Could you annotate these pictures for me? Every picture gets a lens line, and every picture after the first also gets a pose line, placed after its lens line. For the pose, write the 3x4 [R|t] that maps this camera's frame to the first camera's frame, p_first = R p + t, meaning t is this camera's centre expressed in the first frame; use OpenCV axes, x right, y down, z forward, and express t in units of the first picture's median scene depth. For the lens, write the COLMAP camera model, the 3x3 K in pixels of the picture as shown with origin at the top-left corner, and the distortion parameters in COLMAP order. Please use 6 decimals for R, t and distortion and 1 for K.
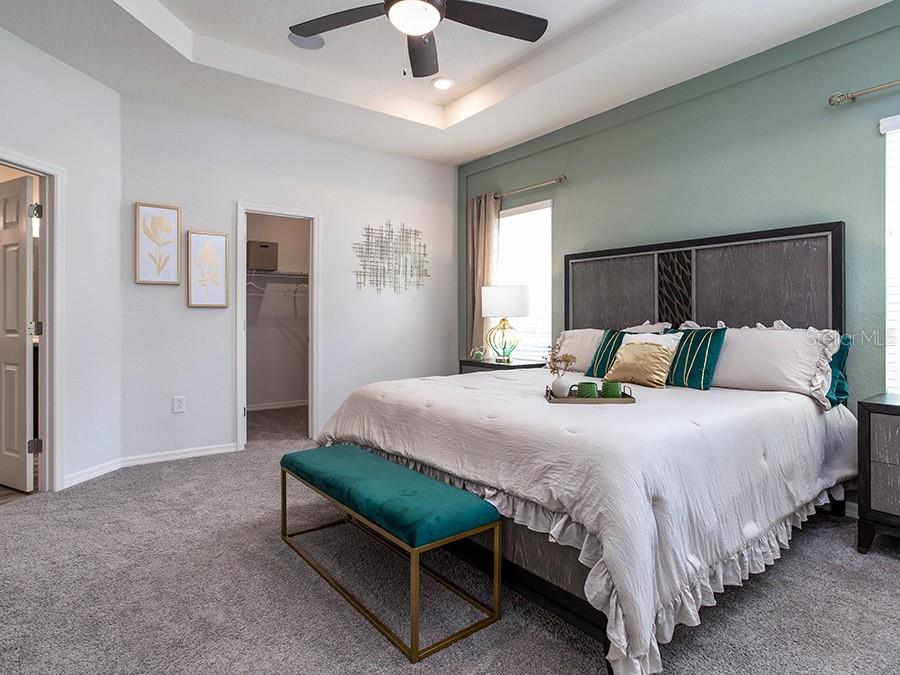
lens RADIAL K [[502.4, 0, 452.5], [0, 502.4, 314.2], [0, 0, 1]] dist [-0.002160, 0.000402]
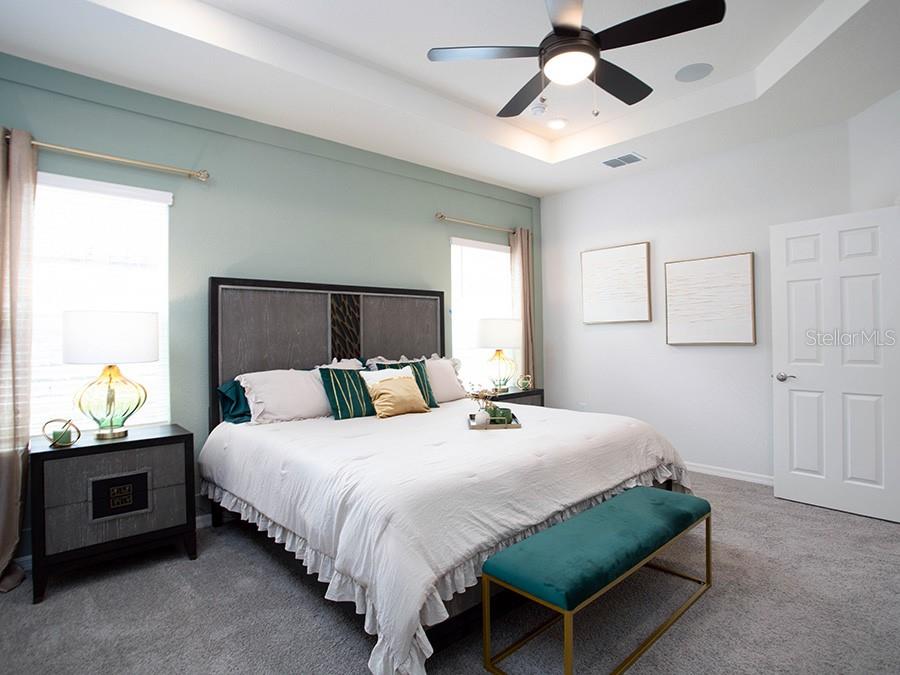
lens RADIAL K [[502.4, 0, 452.5], [0, 502.4, 314.2], [0, 0, 1]] dist [-0.002160, 0.000402]
pose [[-0.068006, 0.054468, 0.996197, -0.678200], [0.019156, 0.998396, -0.053281, -0.017371], [-0.997501, 0.015460, -0.068940, 0.847960]]
